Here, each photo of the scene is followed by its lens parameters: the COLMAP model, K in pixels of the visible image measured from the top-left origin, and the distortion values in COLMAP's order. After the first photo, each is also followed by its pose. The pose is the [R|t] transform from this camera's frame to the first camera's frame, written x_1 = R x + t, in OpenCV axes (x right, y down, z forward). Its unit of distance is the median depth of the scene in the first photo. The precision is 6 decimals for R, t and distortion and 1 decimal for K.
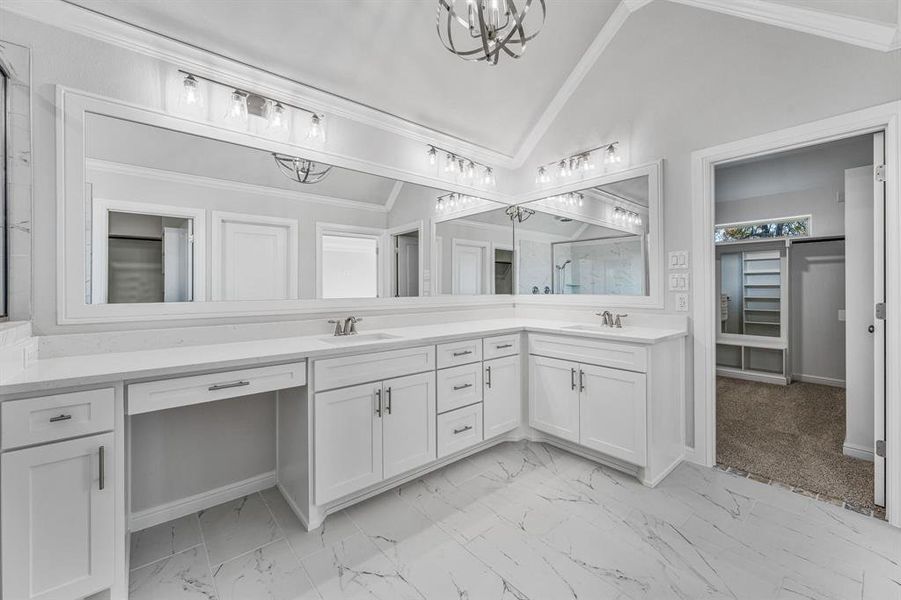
lens RADIAL K [[360.1, 0, 484.6], [0, 360.1, 284.4], [0, 0, 1]] dist [0.005216, 0.000401]
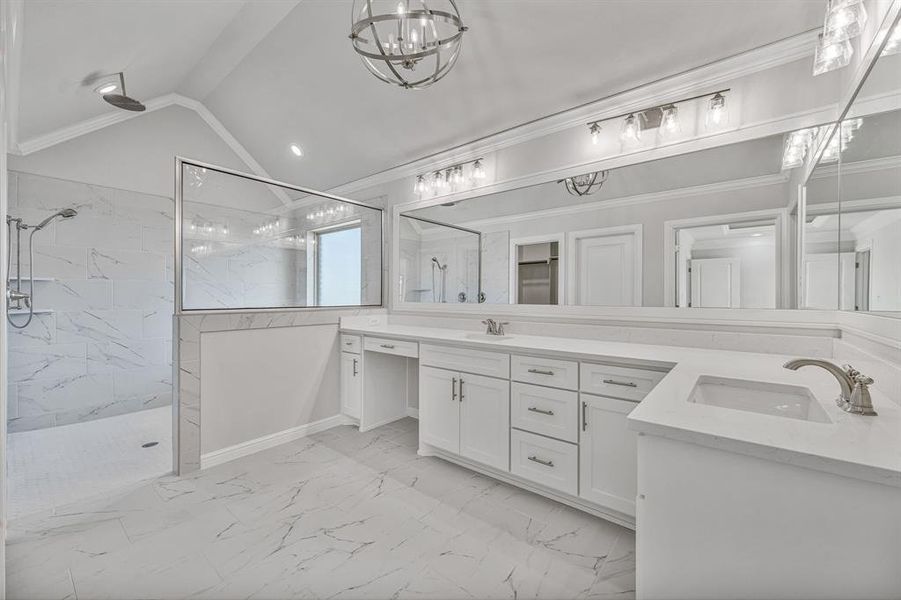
lens RADIAL K [[360.1, 0, 454.1], [0, 360.1, 297.9], [0, 0, 1]] dist [0.005216, 0.000401]
pose [[0.158016, 0.011701, -0.987367, 0.779265], [0.005987, 0.999900, 0.012808, 0.004576], [0.987418, -0.007935, 0.157930, 0.695856]]
